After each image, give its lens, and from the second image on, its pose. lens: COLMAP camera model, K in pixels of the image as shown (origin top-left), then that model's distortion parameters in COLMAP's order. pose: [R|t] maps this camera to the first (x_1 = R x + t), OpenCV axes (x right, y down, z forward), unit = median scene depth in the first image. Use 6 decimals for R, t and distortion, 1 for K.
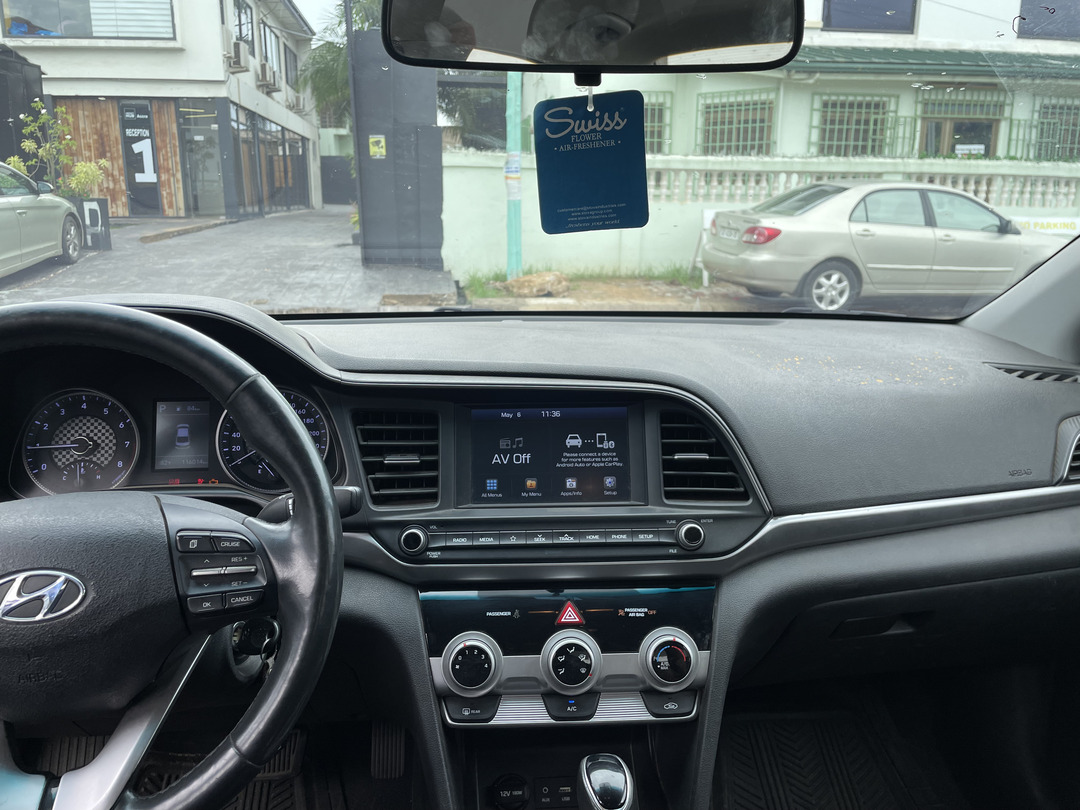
lens RADIAL K [[826.5, 0, 543.1], [0, 826.5, 395.3], [0, 0, 1]] dist [0.079860, -0.113585]
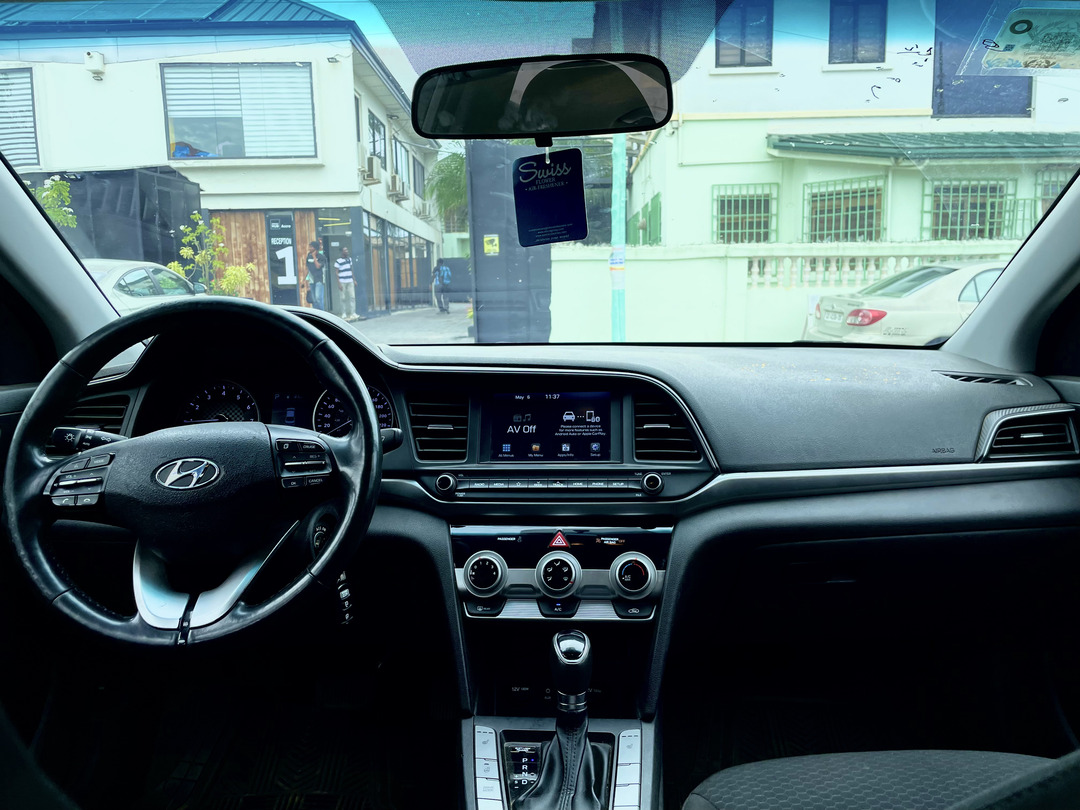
lens RADIAL K [[826.5, 0, 543.7], [0, 826.5, 416.7], [0, 0, 1]] dist [0.079860, -0.113585]
pose [[0.990459, -0.001354, -0.137800, 0.017626], [-0.010629, 0.996222, -0.086191, 0.016724], [0.137396, 0.086833, 0.986703, -0.030375]]
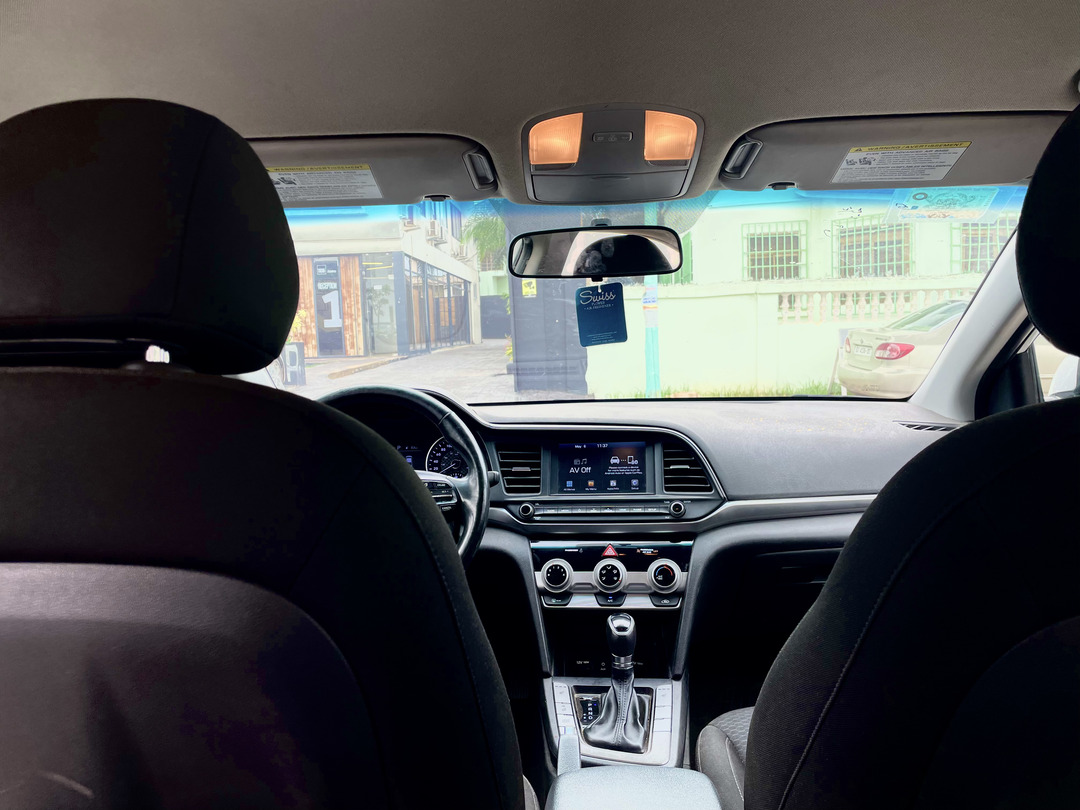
lens RADIAL K [[826.5, 0, 538.9], [0, 826.5, 414.0], [0, 0, 1]] dist [0.079860, -0.113585]
pose [[0.982459, -0.022367, -0.185134, 0.020676], [-0.001652, 0.991698, -0.128579, 0.018401], [0.186473, 0.126629, 0.974265, -0.078563]]
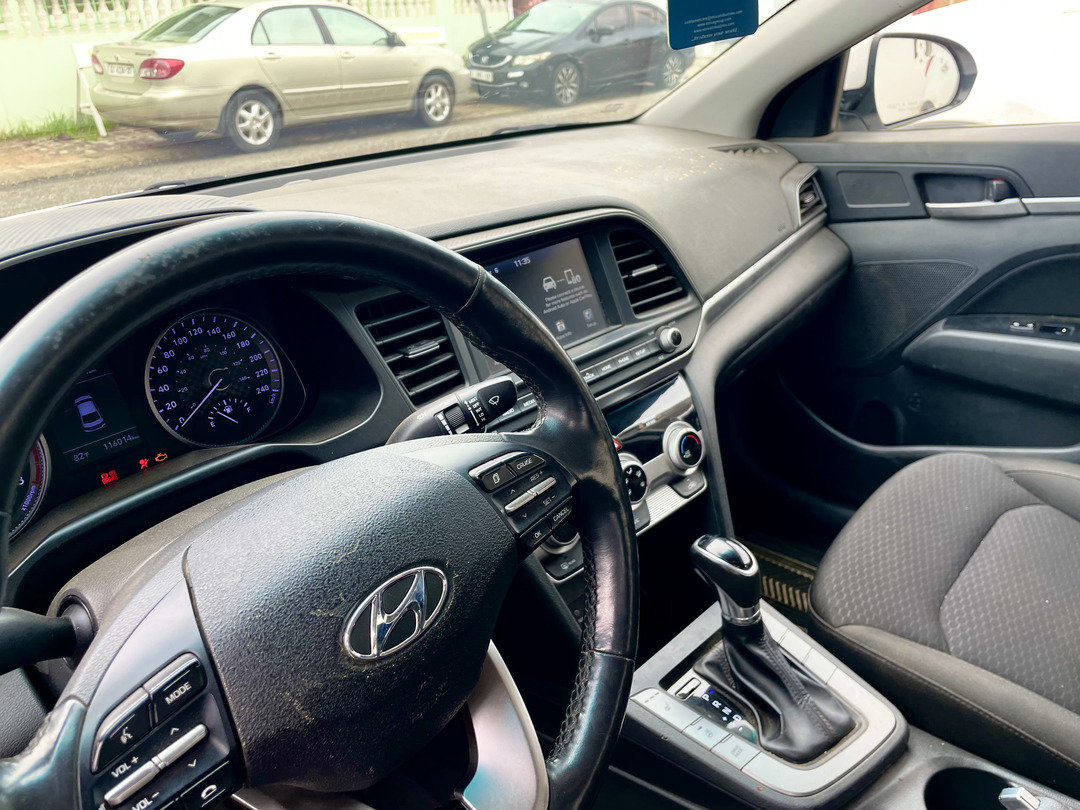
lens RADIAL K [[826.5, 0, 531.7], [0, 826.5, 405.2], [0, 0, 1]] dist [0.079860, -0.113585]
pose [[0.762021, -0.322720, 0.561405, -0.056603], [0.205552, 0.942676, 0.262887, -0.006999], [-0.614062, -0.084928, 0.784675, 0.022861]]
